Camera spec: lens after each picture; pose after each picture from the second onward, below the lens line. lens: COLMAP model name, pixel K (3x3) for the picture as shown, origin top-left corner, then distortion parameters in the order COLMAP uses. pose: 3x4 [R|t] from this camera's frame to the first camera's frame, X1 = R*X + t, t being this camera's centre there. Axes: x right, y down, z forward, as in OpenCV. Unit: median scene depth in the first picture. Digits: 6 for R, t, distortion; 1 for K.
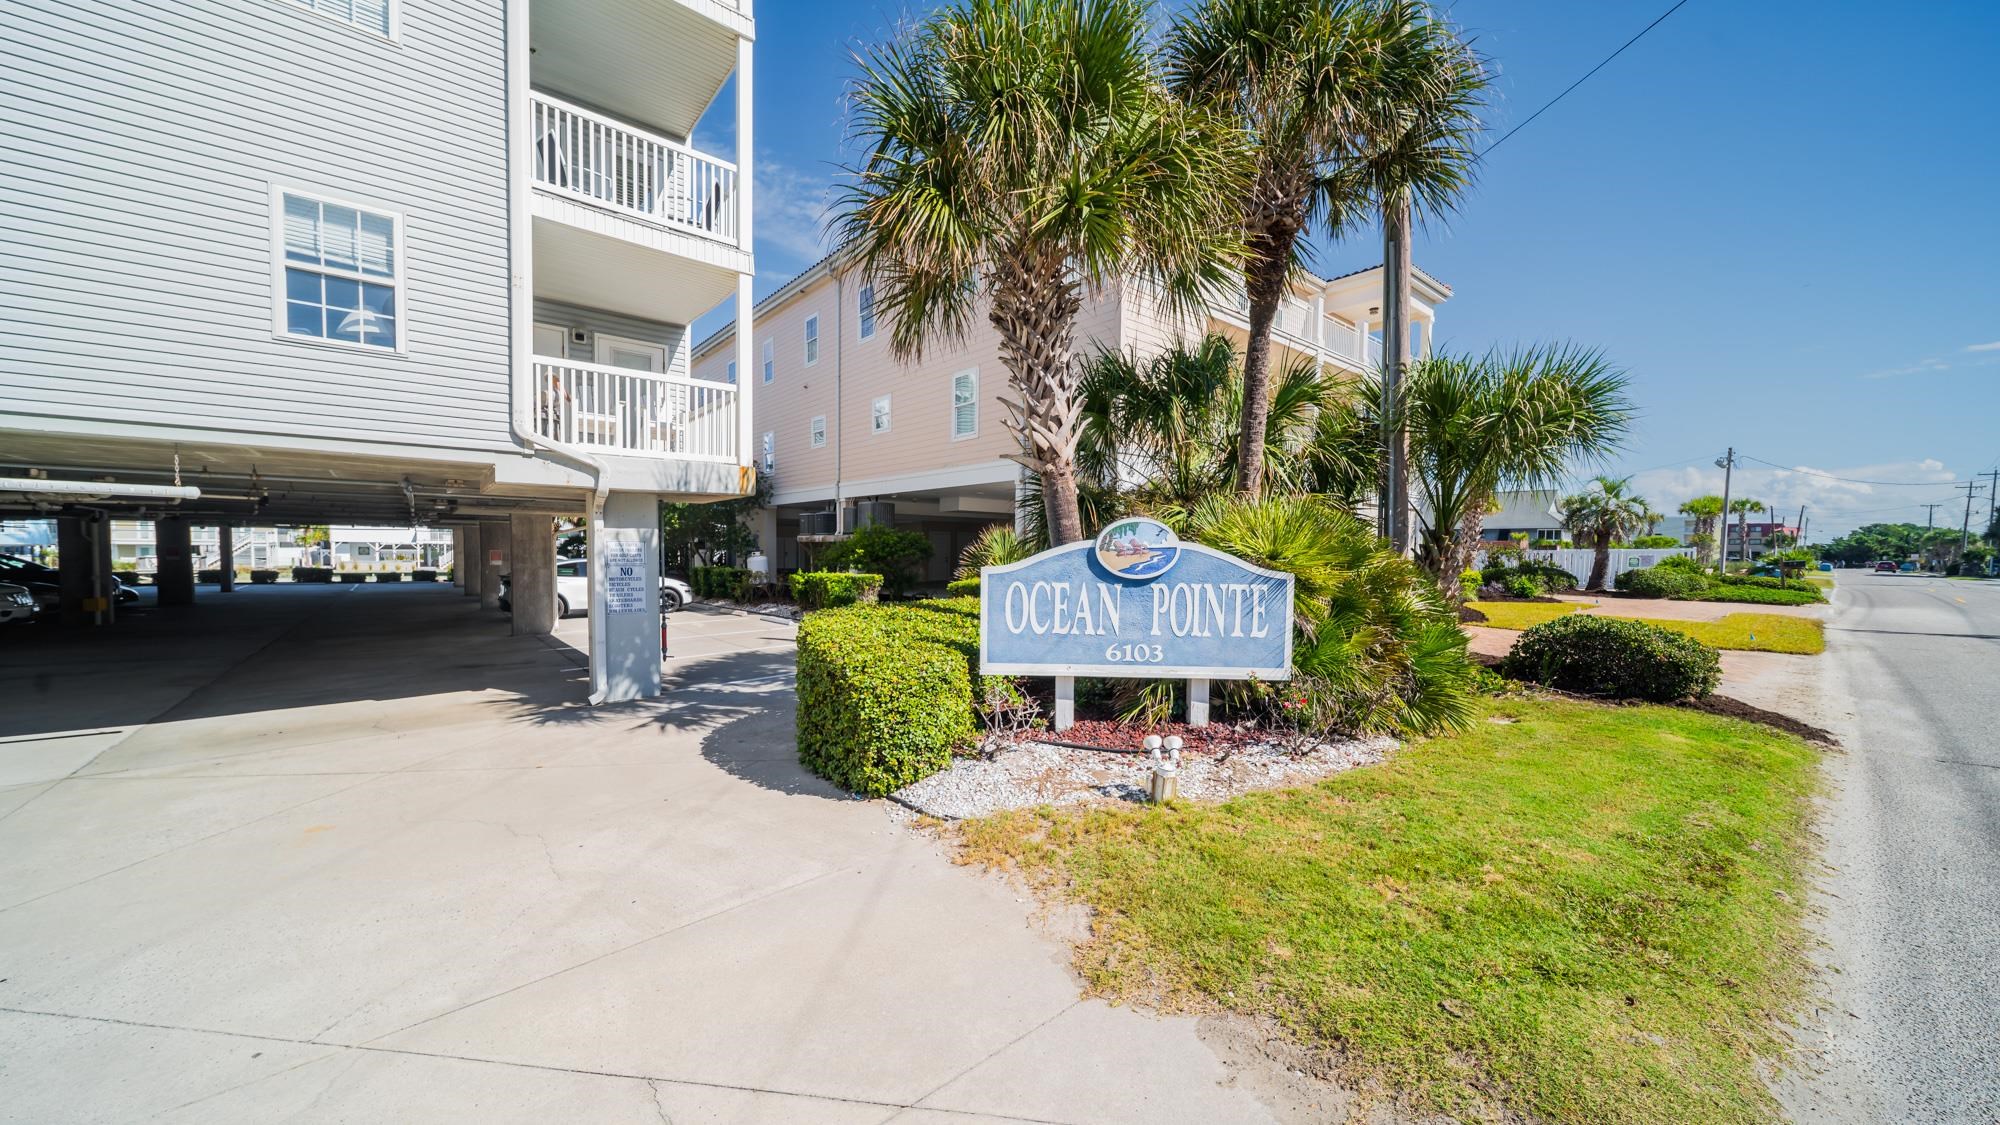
lens RADIAL K [[721.2, 0, 1000.0], [0, 721.2, 562.5], [0, 0, 1]] dist [-0.001171, -0.000176]
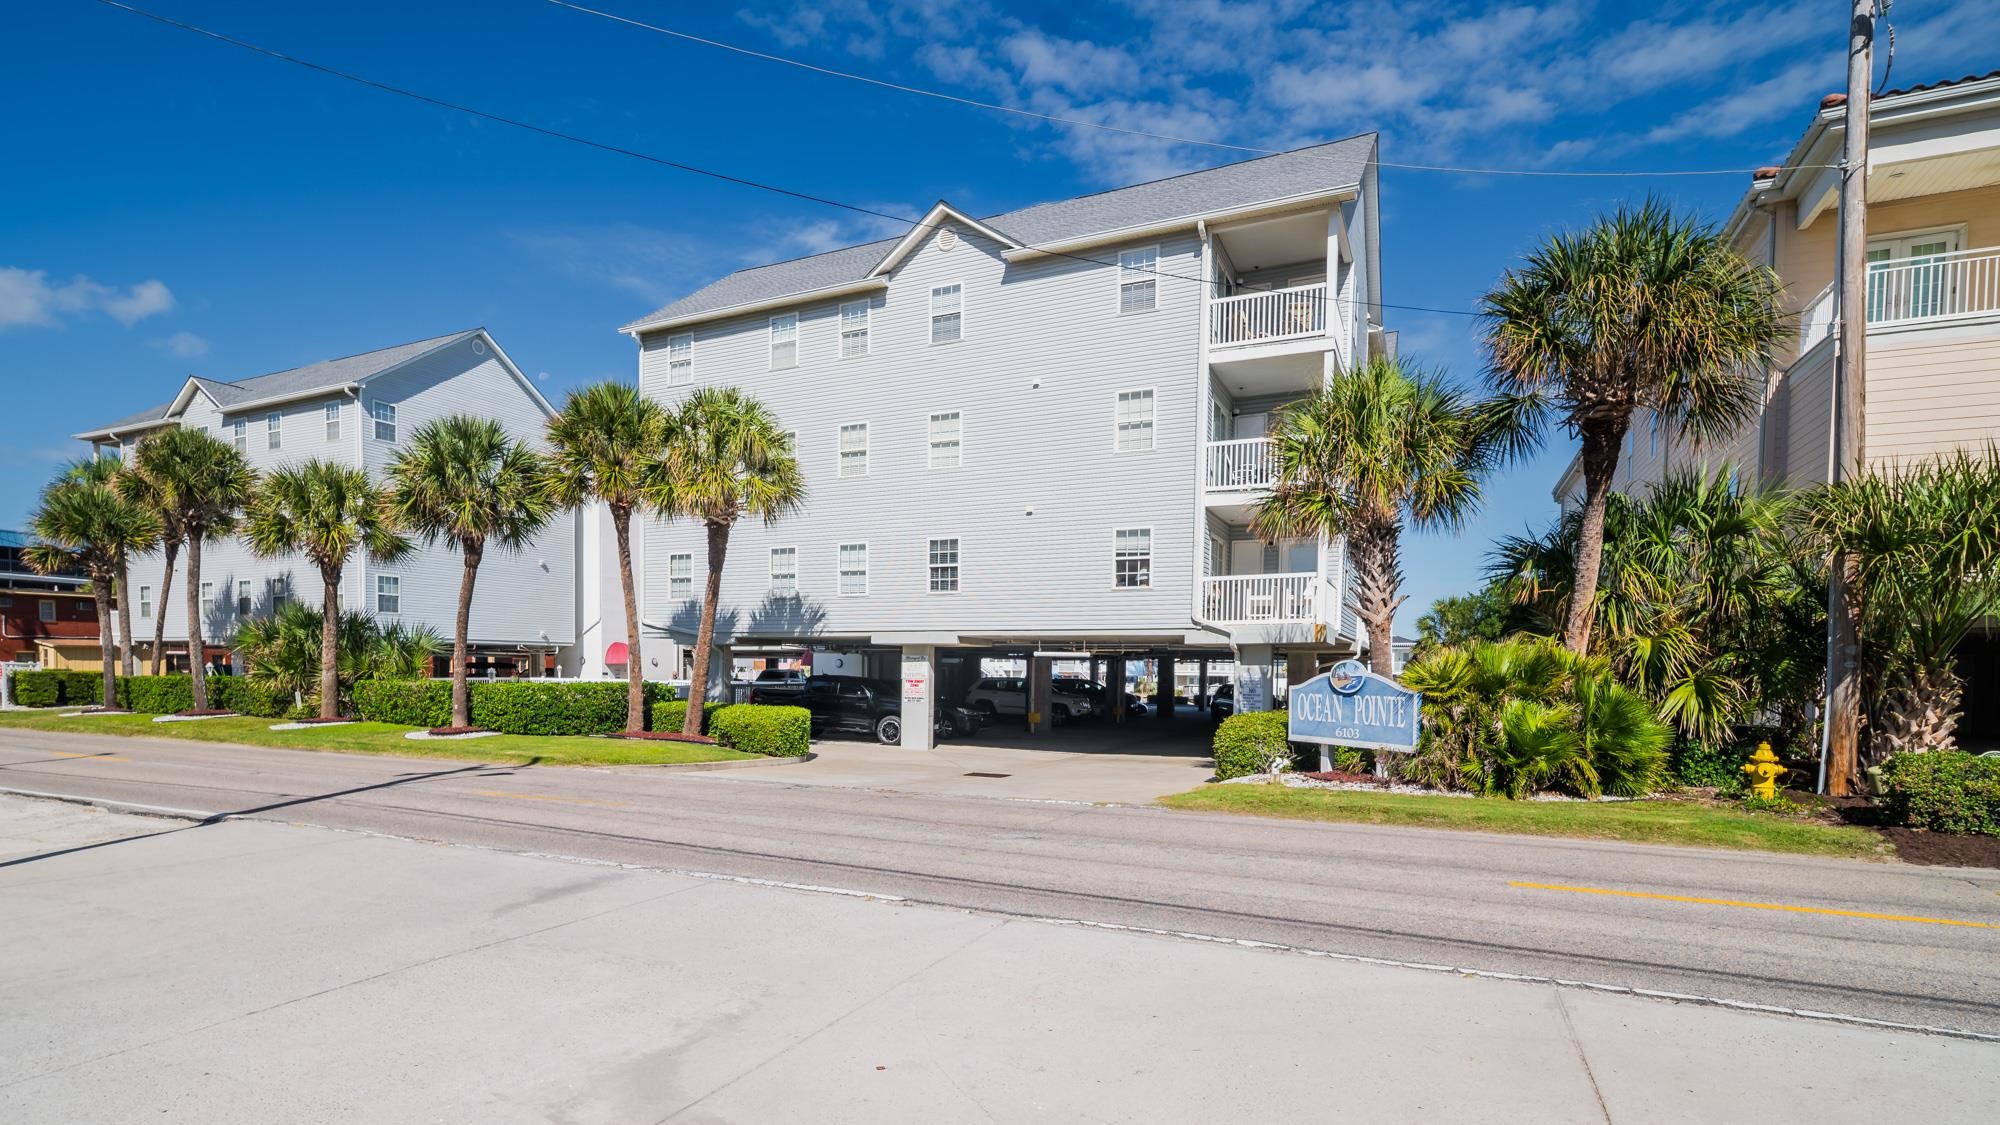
lens RADIAL K [[721.2, 0, 1000.0], [0, 721.2, 562.5], [0, 0, 1]] dist [-0.001171, -0.000176]
pose [[0.464631, -0.139845, -0.874392, 0.932125], [-0.016987, 0.985862, -0.166699, 0.010175], [0.885342, 0.092306, 0.455686, -0.447027]]
